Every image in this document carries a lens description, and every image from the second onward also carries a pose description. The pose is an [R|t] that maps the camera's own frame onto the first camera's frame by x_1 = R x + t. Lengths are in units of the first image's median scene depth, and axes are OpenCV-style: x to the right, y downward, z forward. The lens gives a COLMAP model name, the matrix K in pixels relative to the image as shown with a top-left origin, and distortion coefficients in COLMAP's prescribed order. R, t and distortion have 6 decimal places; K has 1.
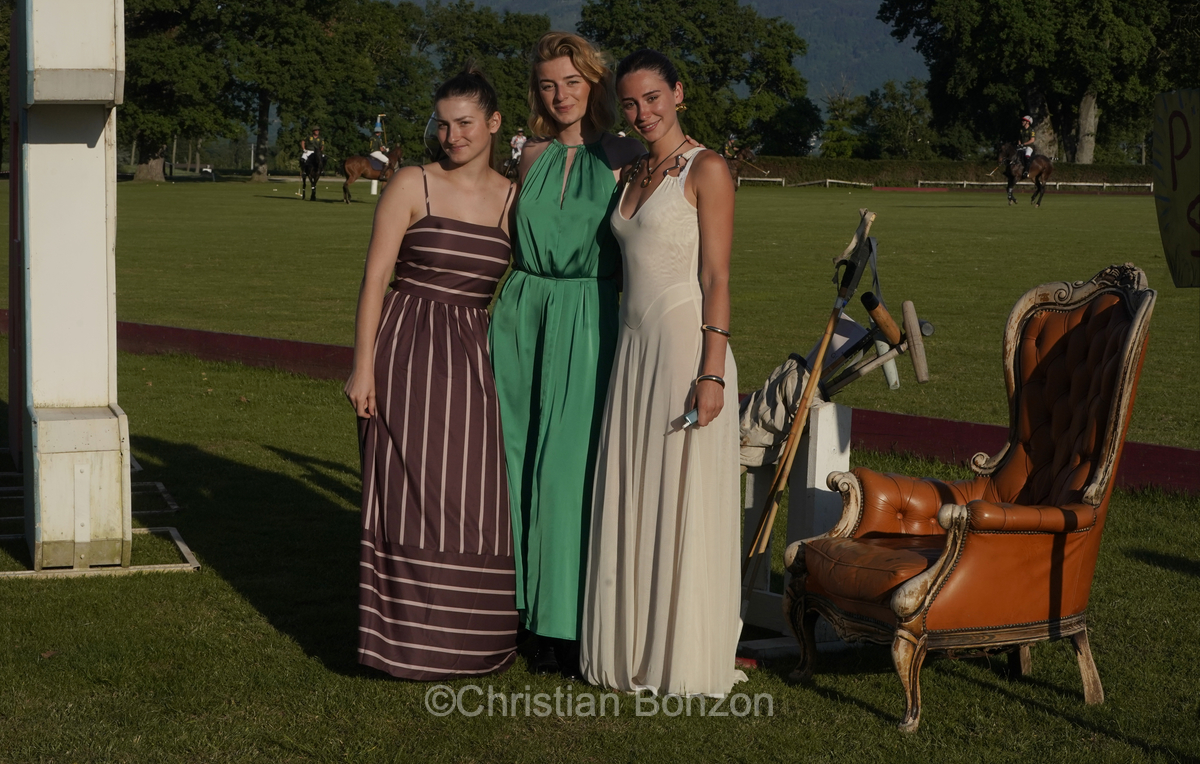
lens RADIAL K [[2520.9, 0, 558.6], [0, 2520.9, 380.4], [0, 0, 1]] dist [-0.002529, 0.051483]
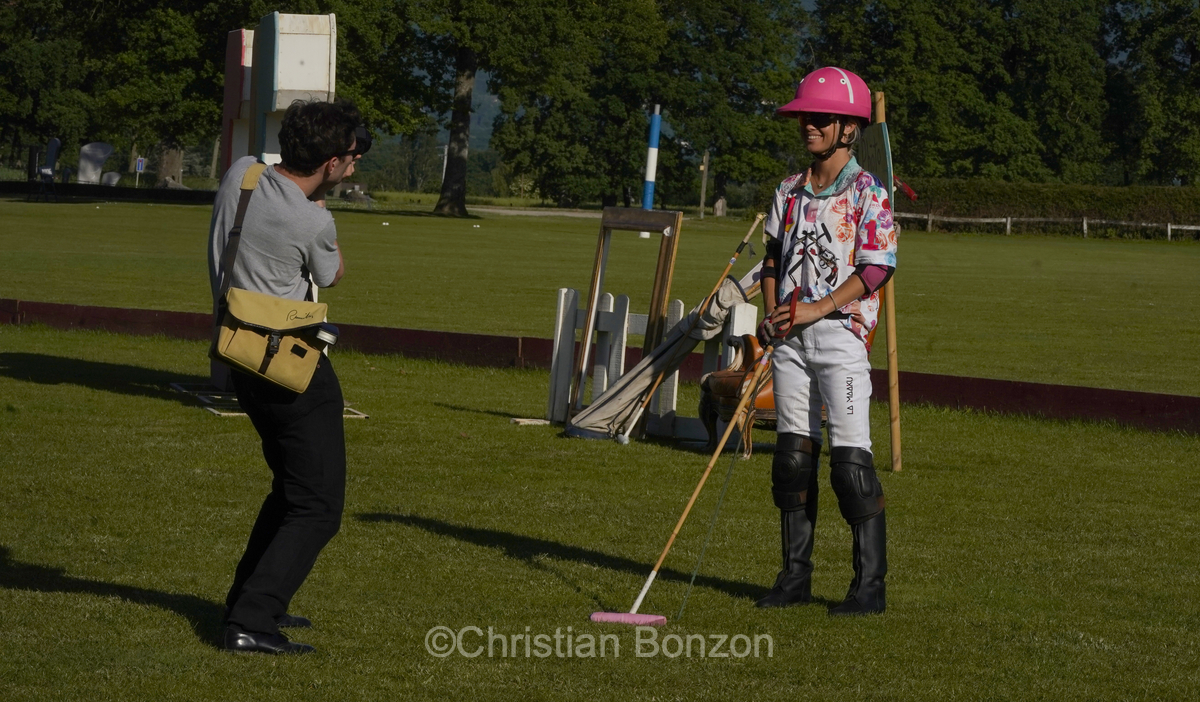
lens RADIAL K [[5121.6, 0, 600.0], [0, 5121.6, 351.0], [0, 0, 1]] dist [-0.028159, 9.511436]
pose [[0.995456, 0.034109, -0.088907, 0.016161], [-0.039009, 0.997781, -0.053964, 0.011720], [0.086869, 0.057187, 0.994577, -0.123740]]
